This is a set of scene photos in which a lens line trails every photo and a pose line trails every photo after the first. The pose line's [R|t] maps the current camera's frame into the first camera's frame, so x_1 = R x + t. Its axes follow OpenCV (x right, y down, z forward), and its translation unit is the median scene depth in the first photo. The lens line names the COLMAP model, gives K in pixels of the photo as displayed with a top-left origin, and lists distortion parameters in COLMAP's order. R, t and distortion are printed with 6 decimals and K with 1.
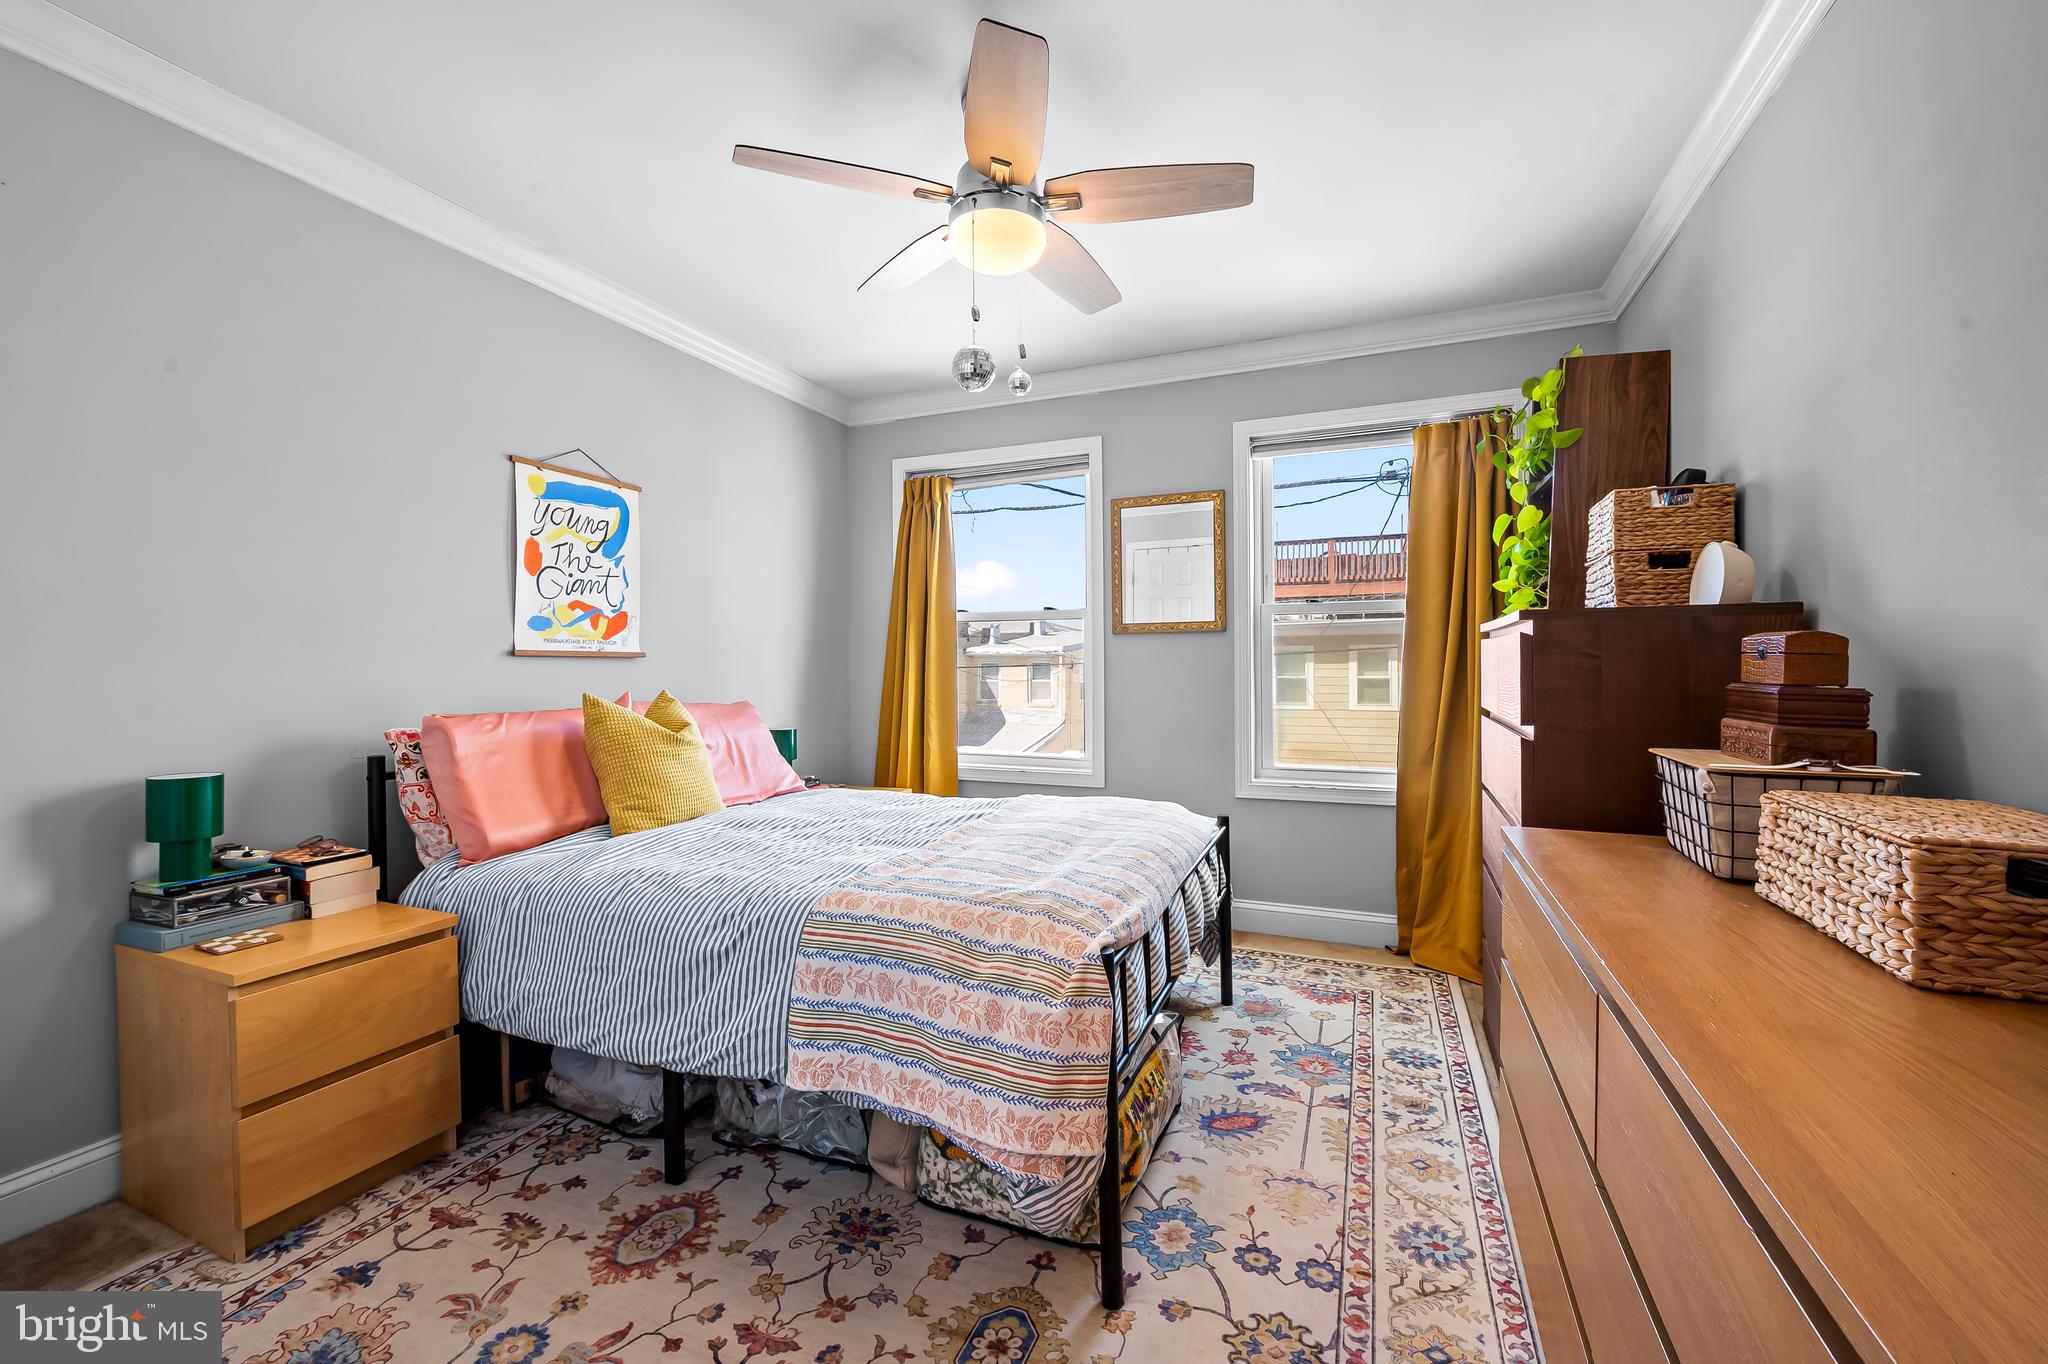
lens RADIAL K [[820.4, 0, 1014.5], [0, 820.4, 673.6], [0, 0, 1]] dist [-0.011230, -0.000499]
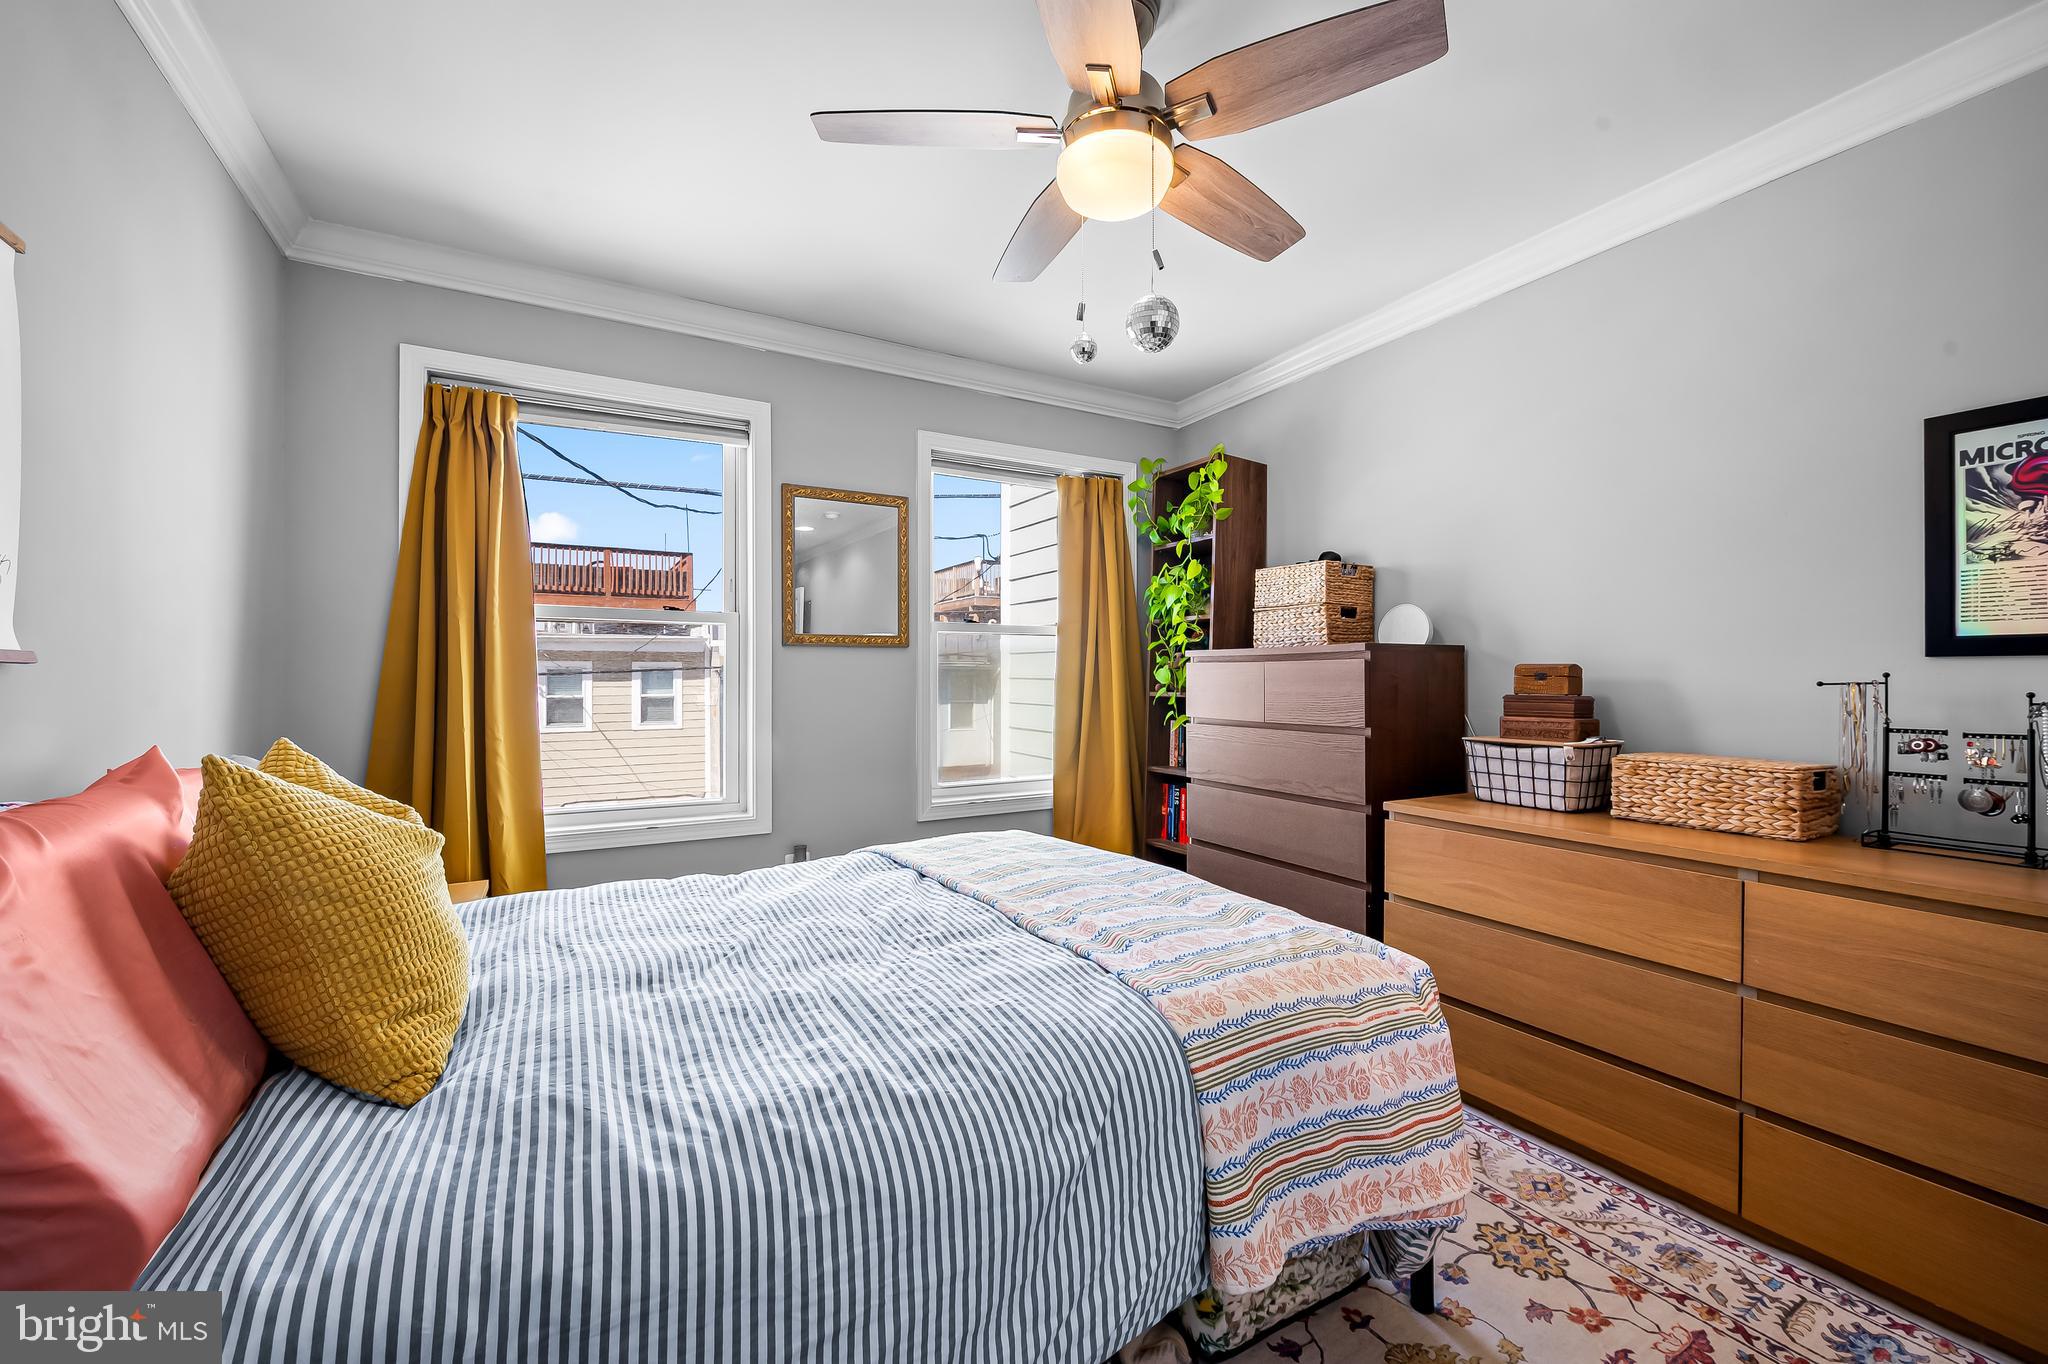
lens RADIAL K [[820.4, 0, 1023.0], [0, 820.4, 680.8], [0, 0, 1]] dist [-0.011230, -0.000499]
pose [[0.602823, 0.003050, 0.797869, -0.491670], [0.007318, 0.999929, -0.009352, -0.003792], [-0.797841, 0.011476, 0.602758, 0.382268]]
